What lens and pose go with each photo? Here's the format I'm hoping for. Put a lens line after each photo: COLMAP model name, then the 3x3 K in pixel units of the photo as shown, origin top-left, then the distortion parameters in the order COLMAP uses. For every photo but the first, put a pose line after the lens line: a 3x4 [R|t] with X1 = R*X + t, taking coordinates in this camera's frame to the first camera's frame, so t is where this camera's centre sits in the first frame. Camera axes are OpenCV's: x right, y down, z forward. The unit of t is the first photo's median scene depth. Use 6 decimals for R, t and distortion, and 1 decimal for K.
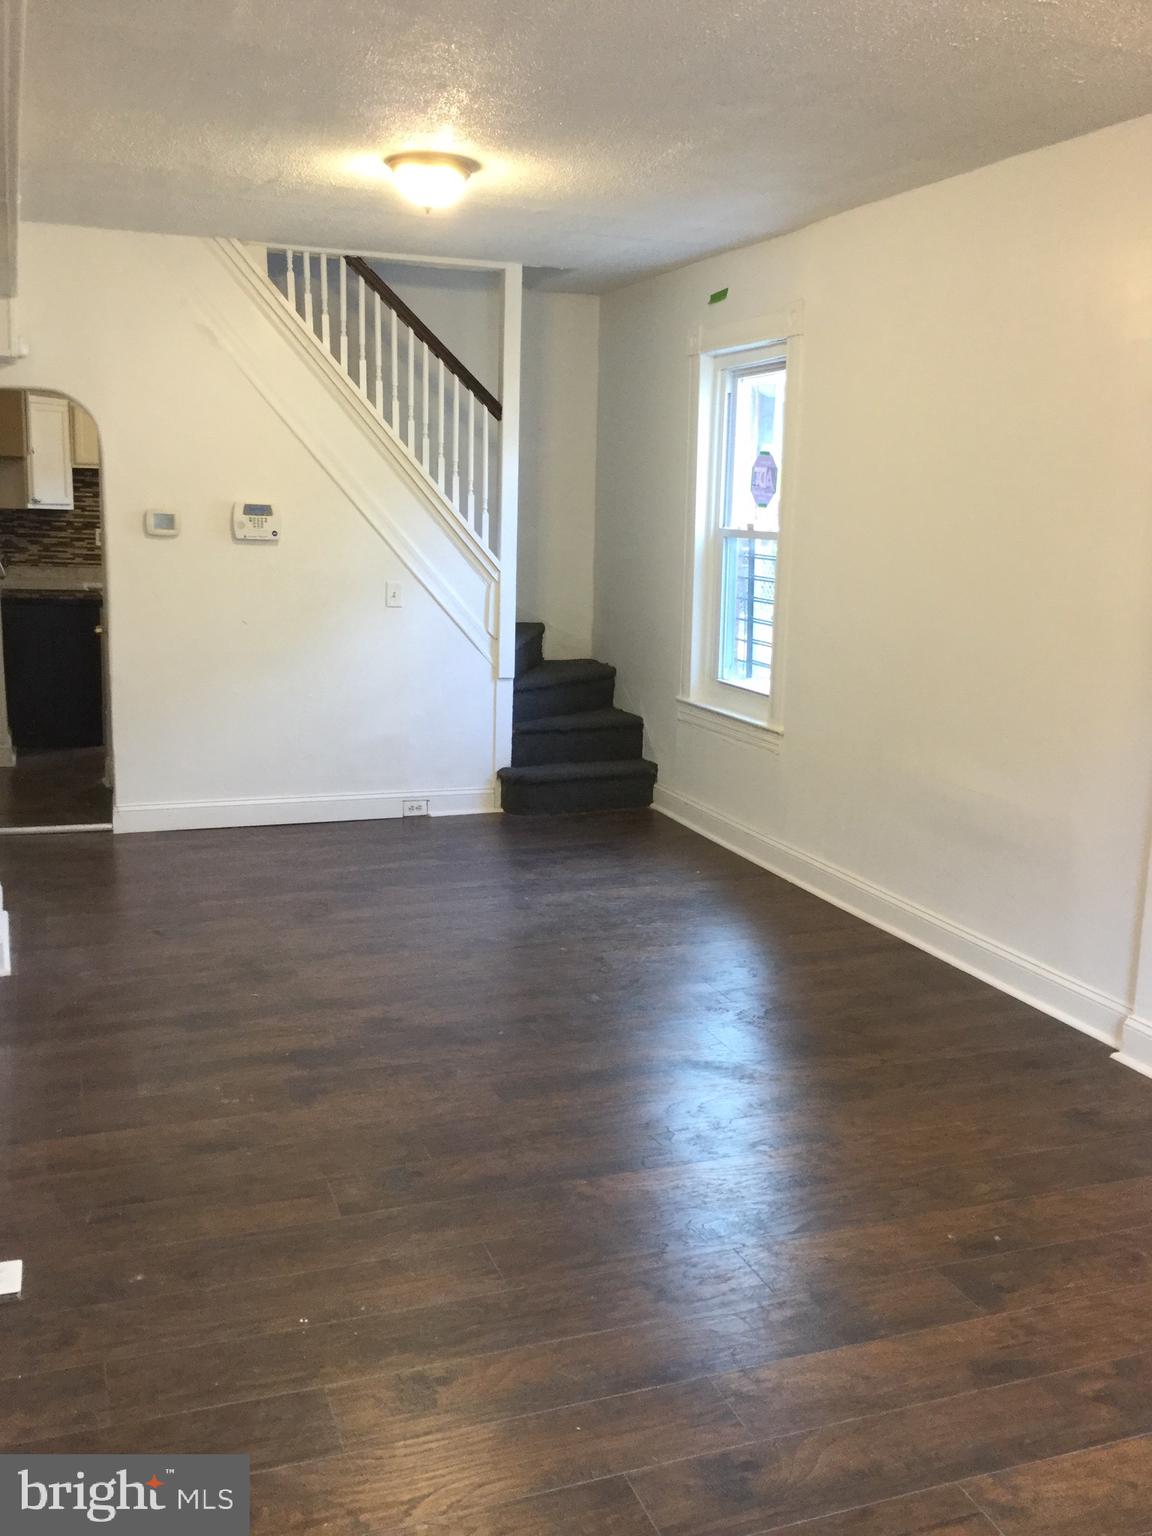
lens RADIAL K [[1382.5, 0, 570.2], [0, 1382.5, 765.4], [0, 0, 1]] dist [0.116506, -0.218749]
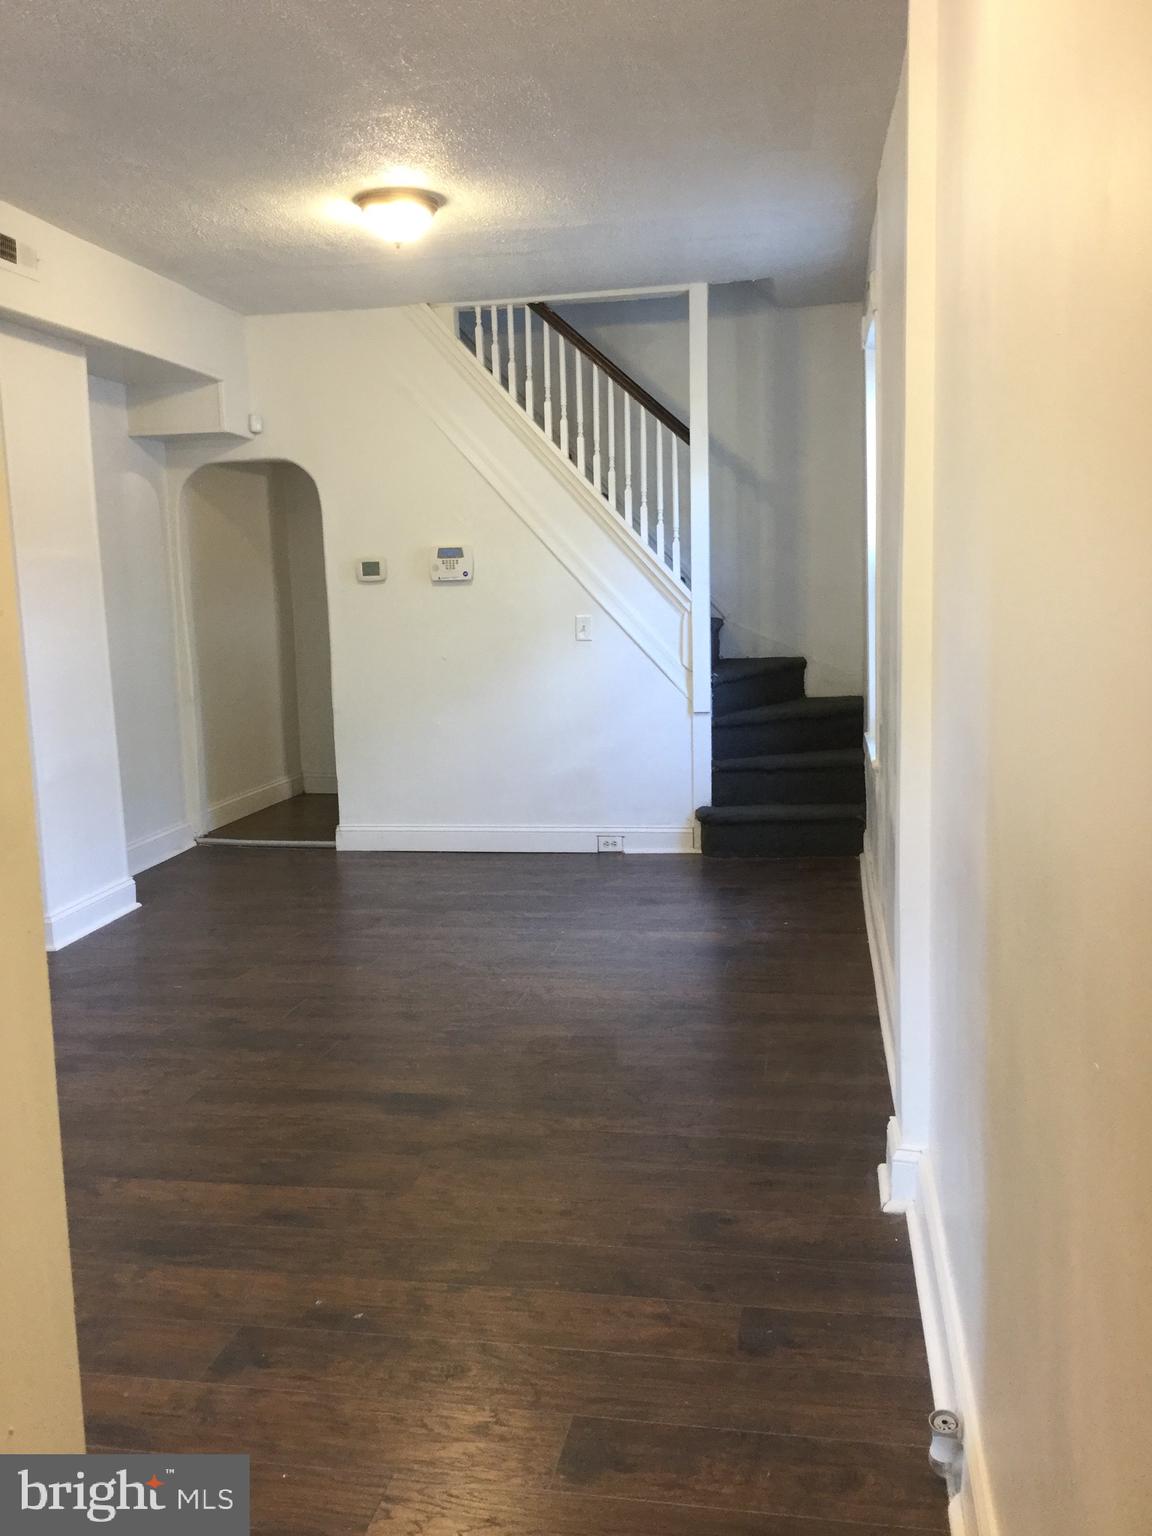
lens RADIAL K [[1382.5, 0, 570.2], [0, 1382.5, 765.4], [0, 0, 1]] dist [0.116506, -0.218749]
pose [[0.854905, 0.018736, -0.518446, 0.395022], [-0.043710, 0.998396, -0.035995, 0.012480], [0.516939, 0.053434, 0.854353, 0.147589]]
